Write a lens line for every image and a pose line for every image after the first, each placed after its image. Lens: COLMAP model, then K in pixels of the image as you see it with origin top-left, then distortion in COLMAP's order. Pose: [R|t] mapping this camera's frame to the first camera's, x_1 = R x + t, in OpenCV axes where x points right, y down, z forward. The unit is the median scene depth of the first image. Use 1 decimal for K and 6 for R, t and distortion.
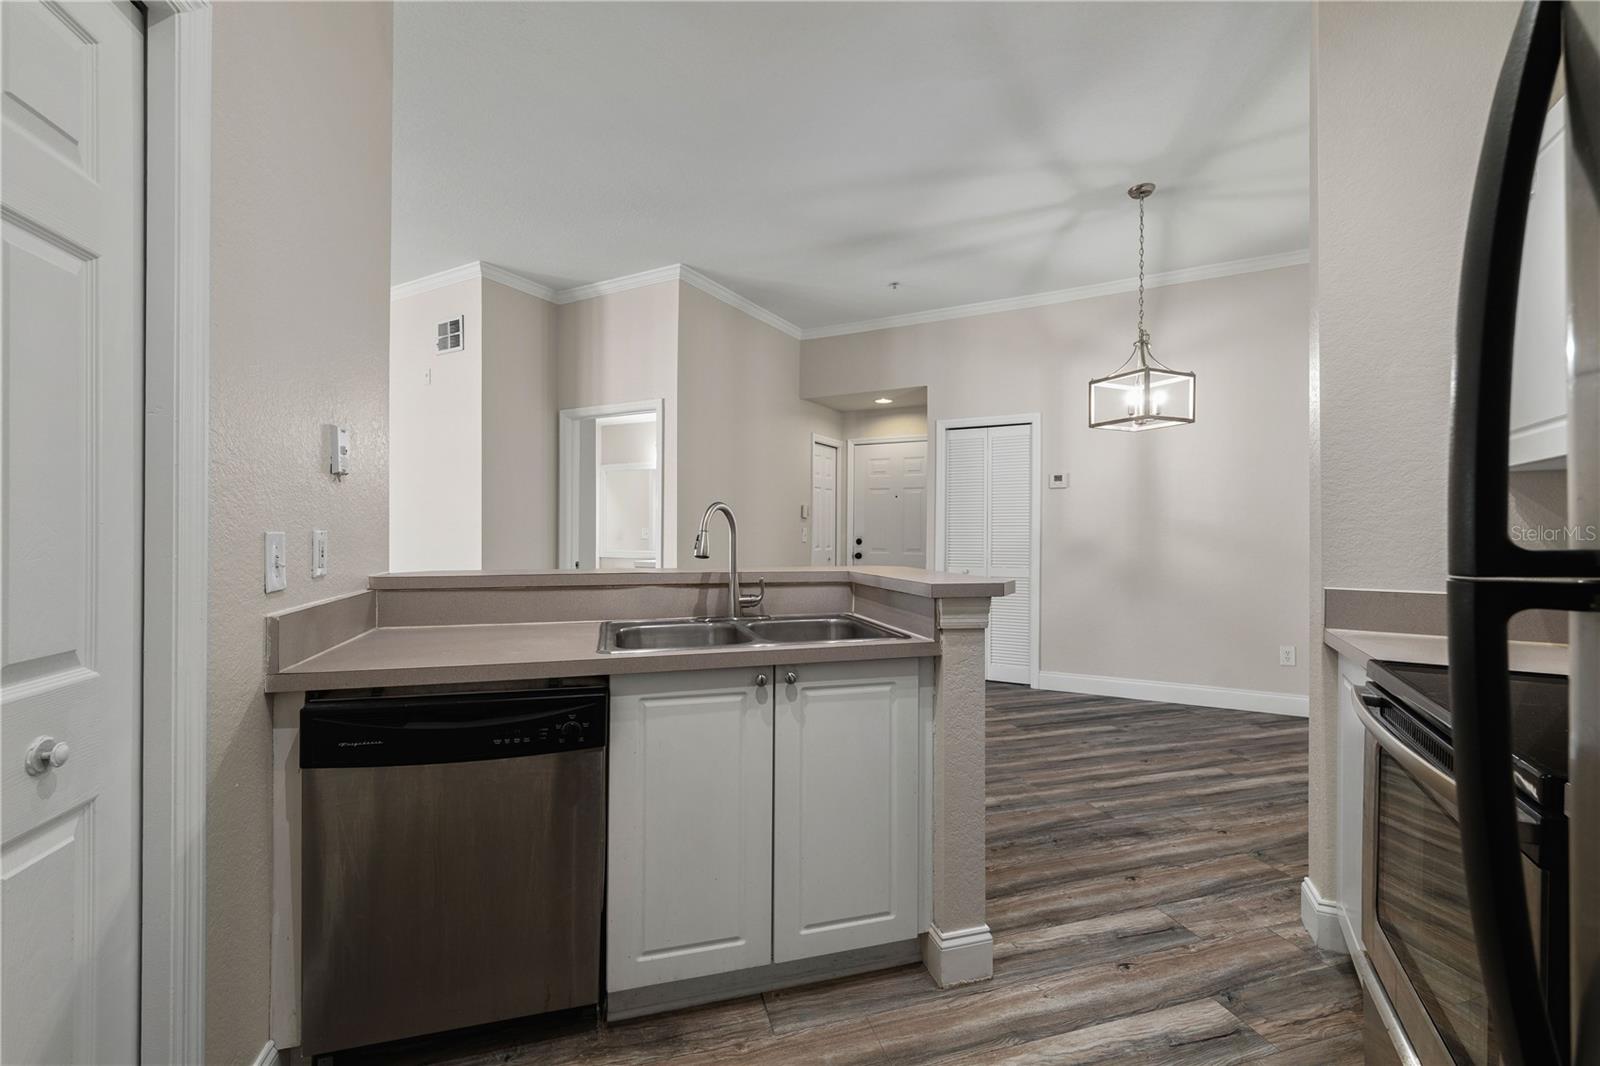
lens RADIAL K [[652.6, 0, 806.9], [0, 652.6, 531.8], [0, 0, 1]] dist [-0.000307, -0.000310]
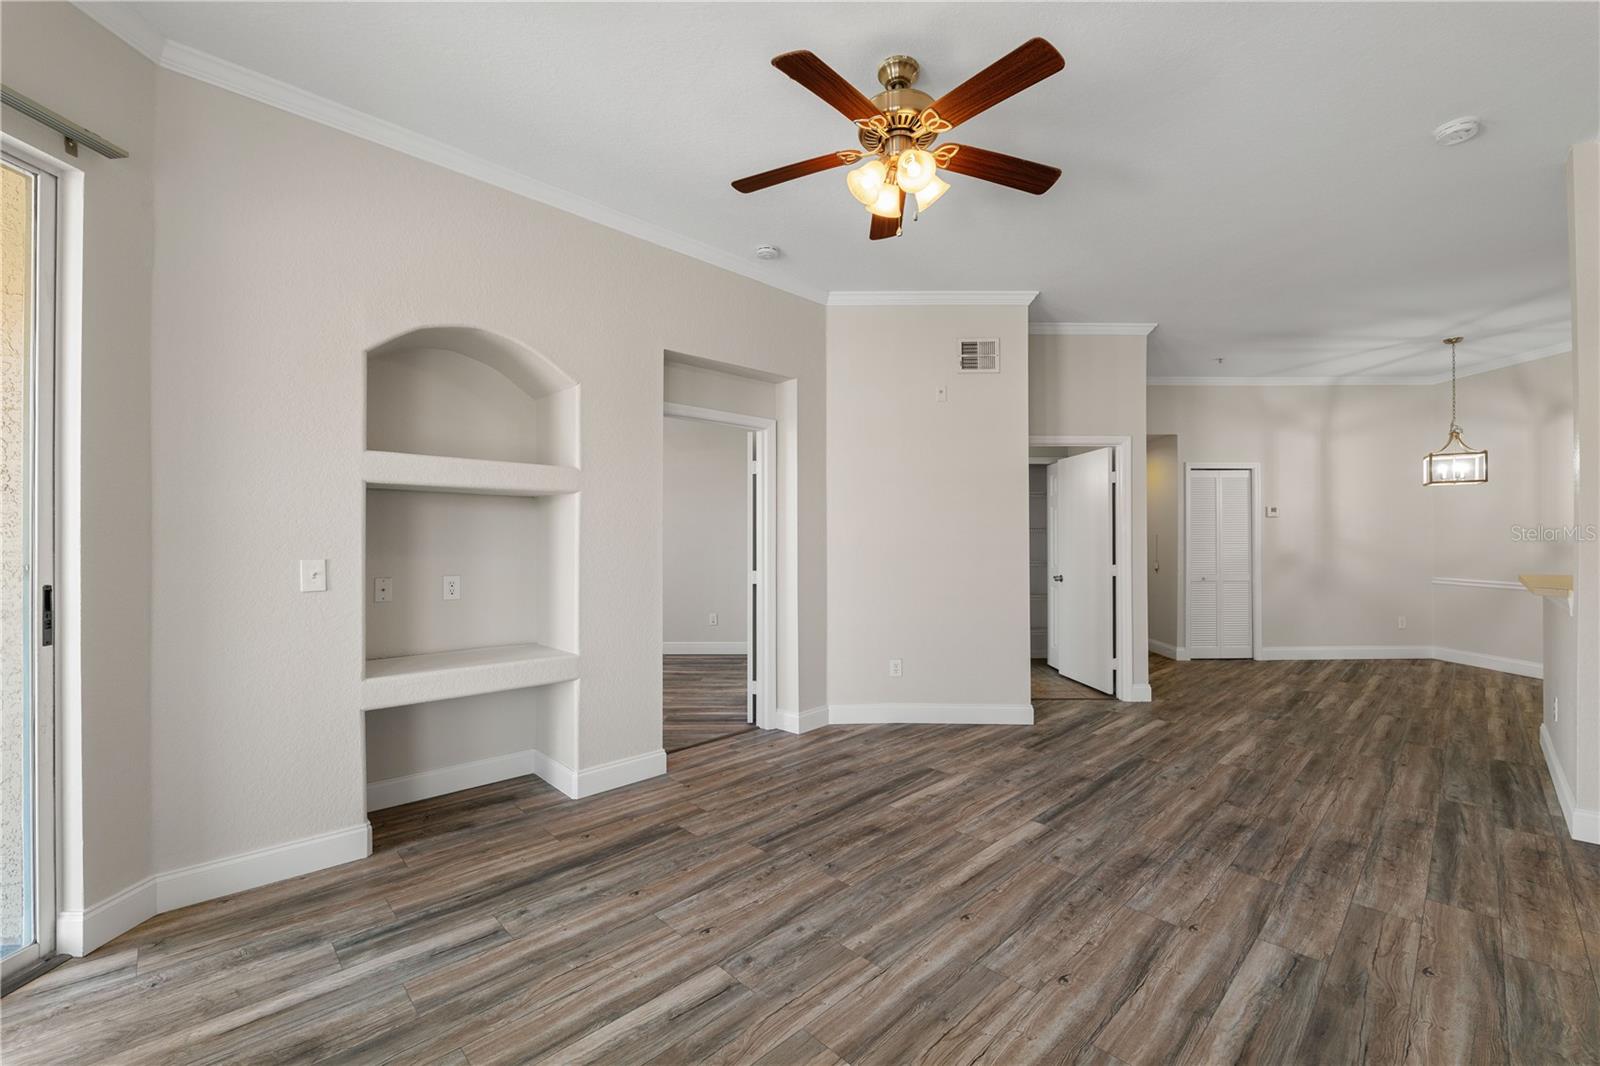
lens RADIAL K [[652.6, 0, 810.6], [0, 652.6, 533.8], [0, 0, 1]] dist [-0.000307, -0.000310]
pose [[0.884865, 0.006399, 0.465804, -1.162276], [0.008534, 0.999515, -0.029943, 0.003719], [-0.465770, 0.030471, 0.884381, 0.218124]]
